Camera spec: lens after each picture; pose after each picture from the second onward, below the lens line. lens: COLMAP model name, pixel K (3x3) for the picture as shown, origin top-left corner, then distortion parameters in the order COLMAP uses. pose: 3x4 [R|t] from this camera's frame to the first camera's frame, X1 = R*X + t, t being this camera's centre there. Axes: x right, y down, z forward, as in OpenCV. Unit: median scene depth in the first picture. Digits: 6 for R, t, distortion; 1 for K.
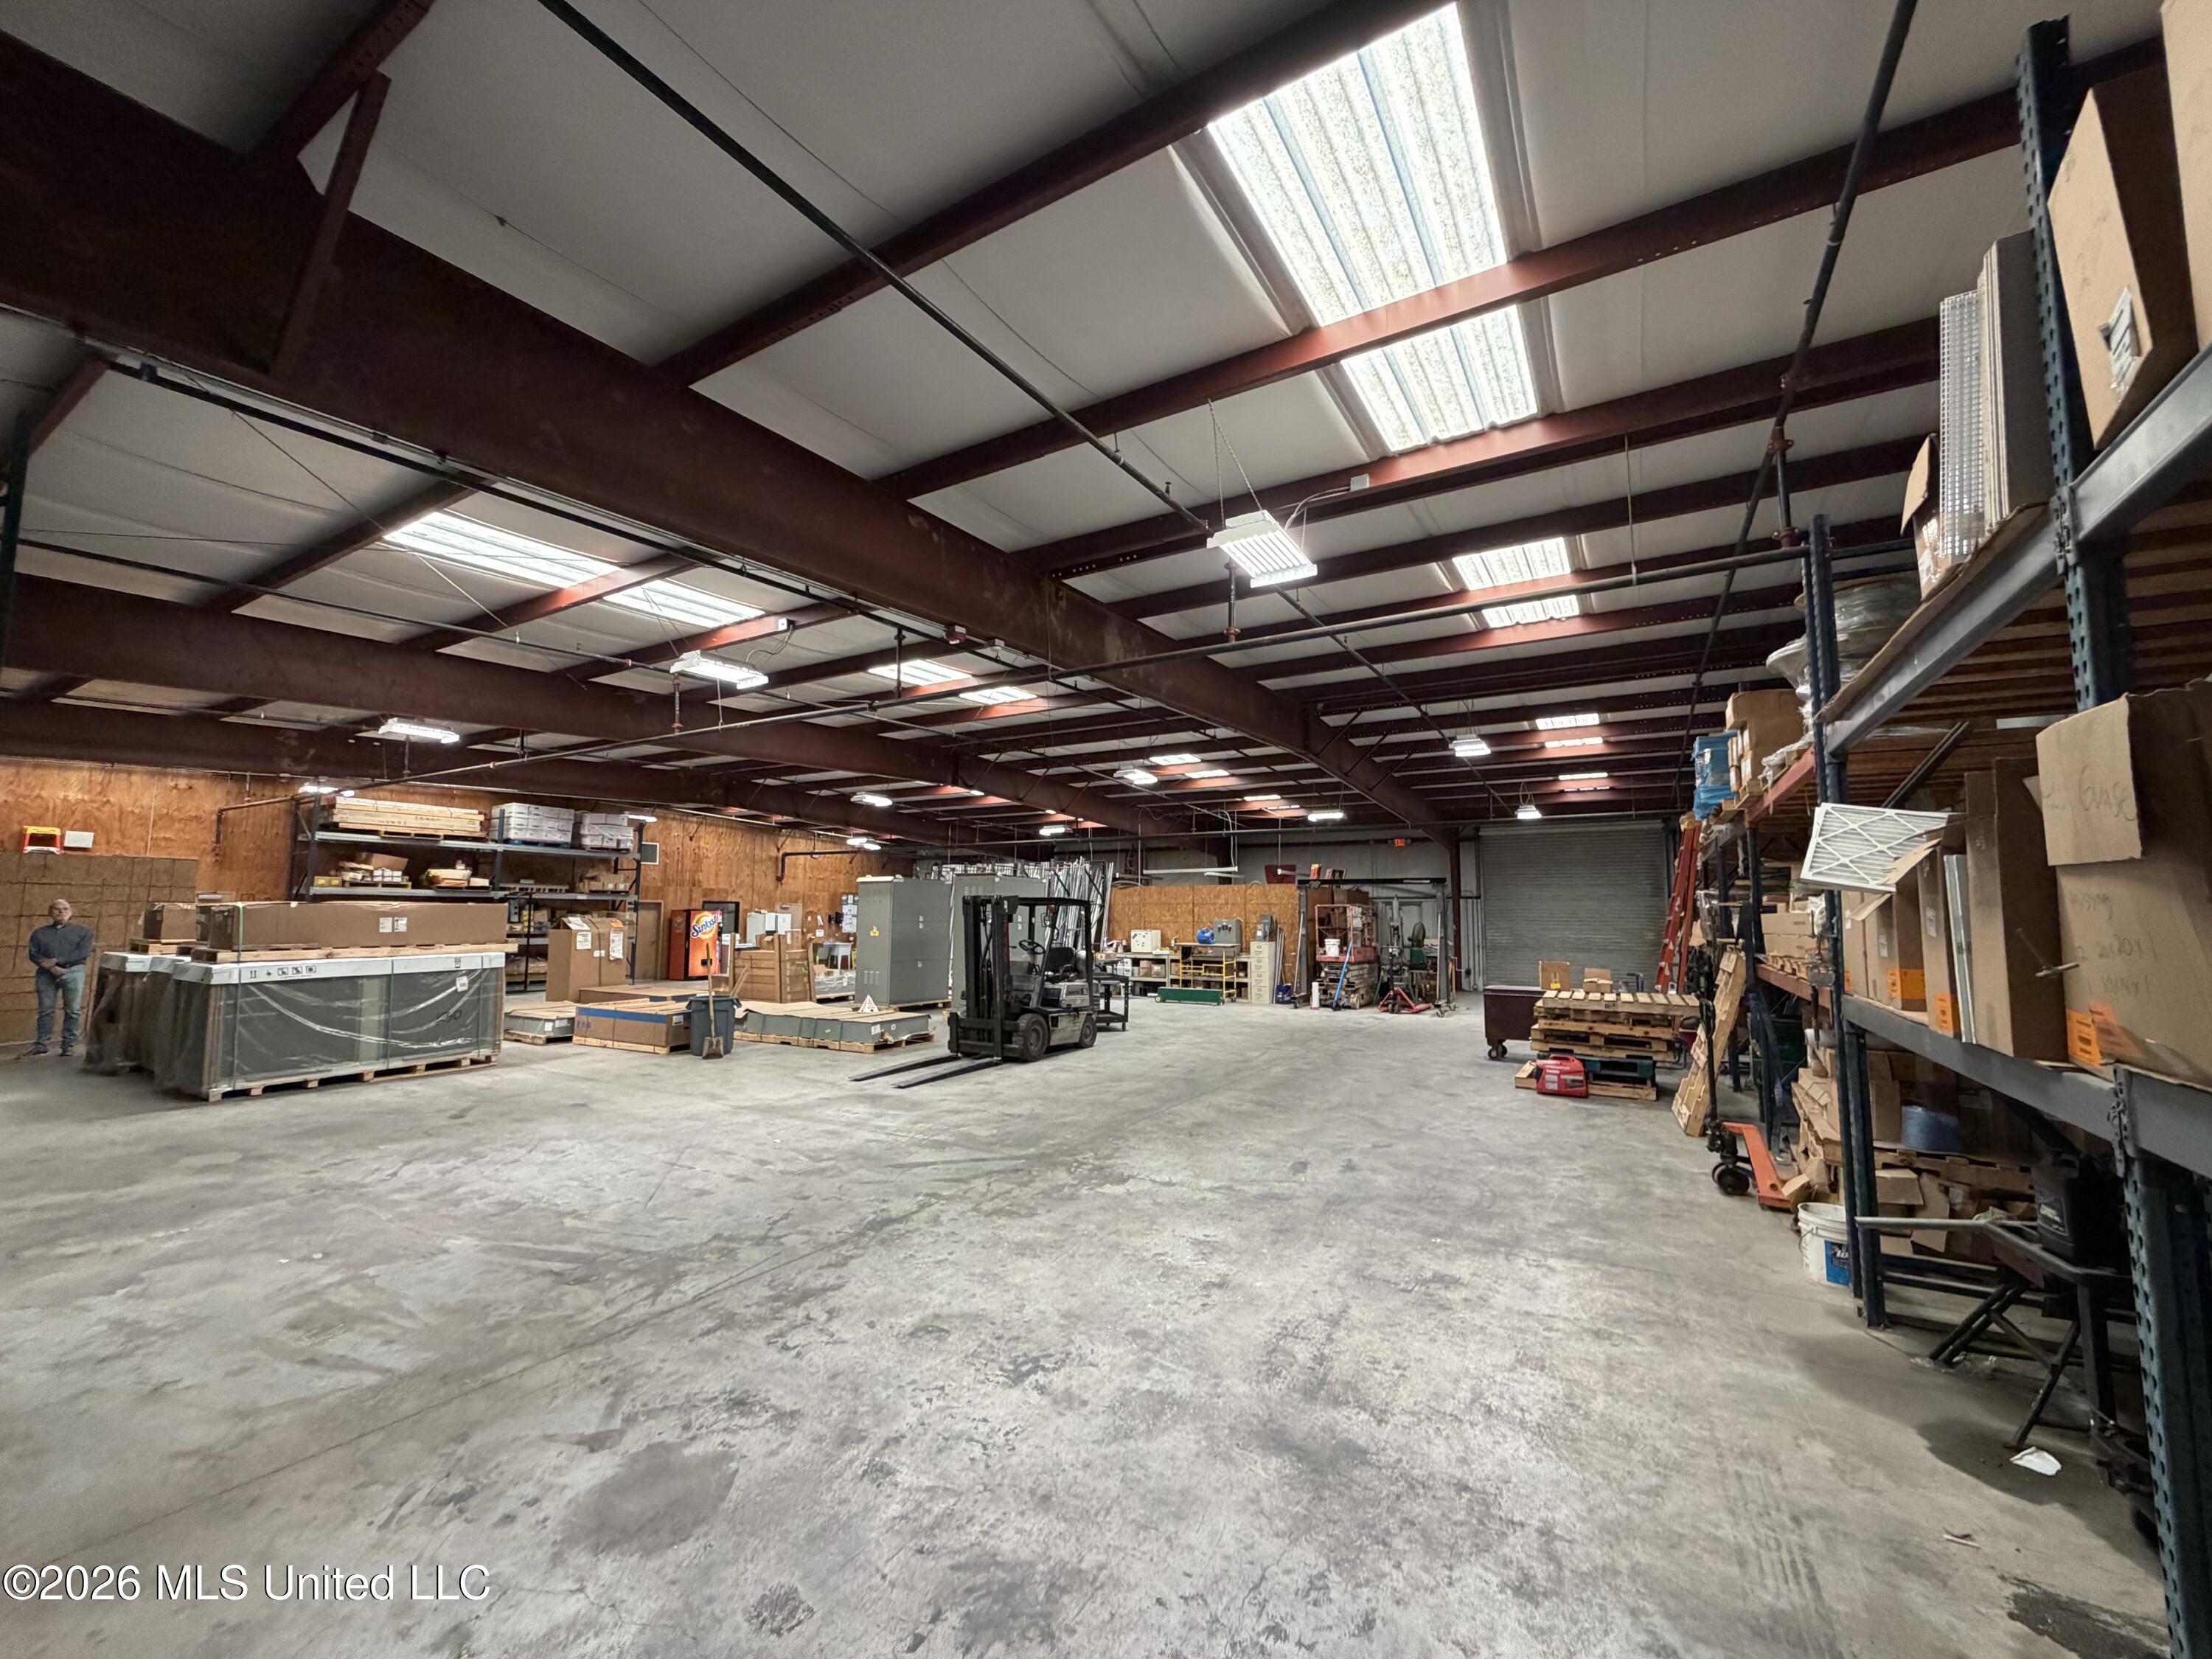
lens RADIAL K [[885.9, 0, 1106.0], [0, 885.9, 829.5], [0, 0, 1]] dist [-0.000704, -0.000297]
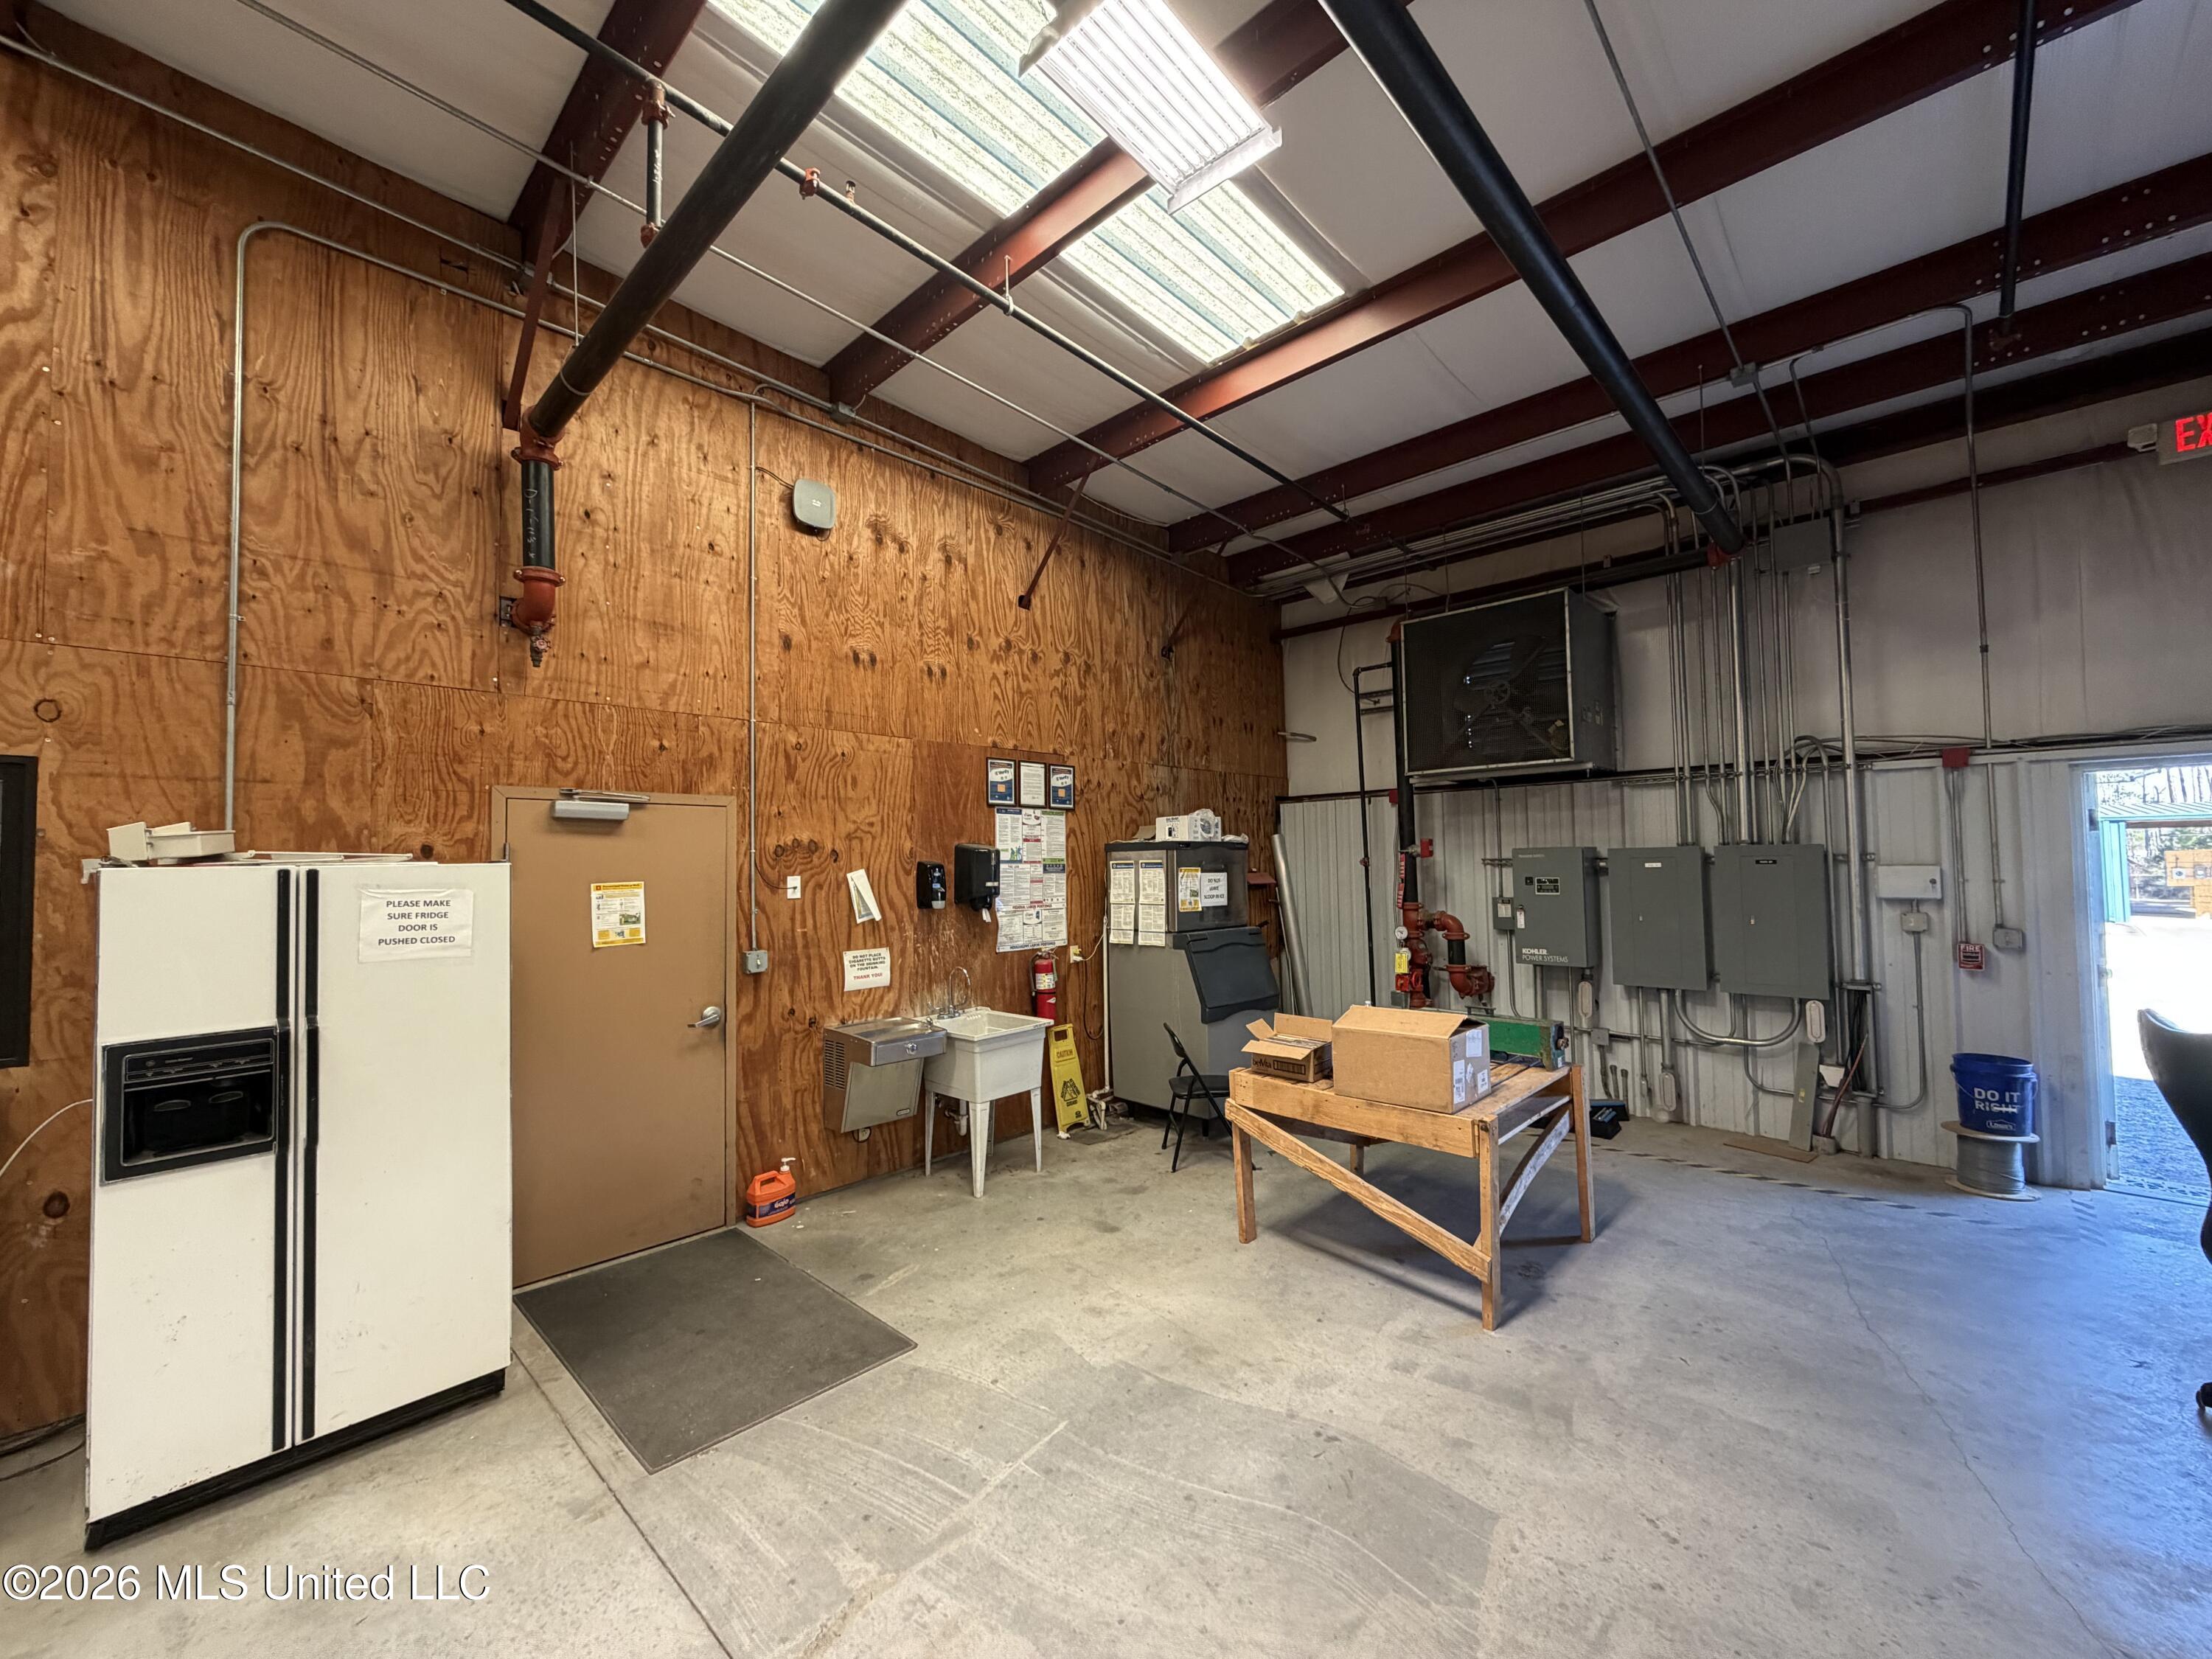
lens RADIAL K [[885.9, 0, 1106.0], [0, 885.9, 829.5], [0, 0, 1]] dist [-0.000704, -0.000297]
pose [[0.974200, -0.030704, -0.223588, -0.235375], [0.043989, 0.997535, 0.054677, 0.081444], [0.221358, -0.063102, 0.973149, 0.835714]]
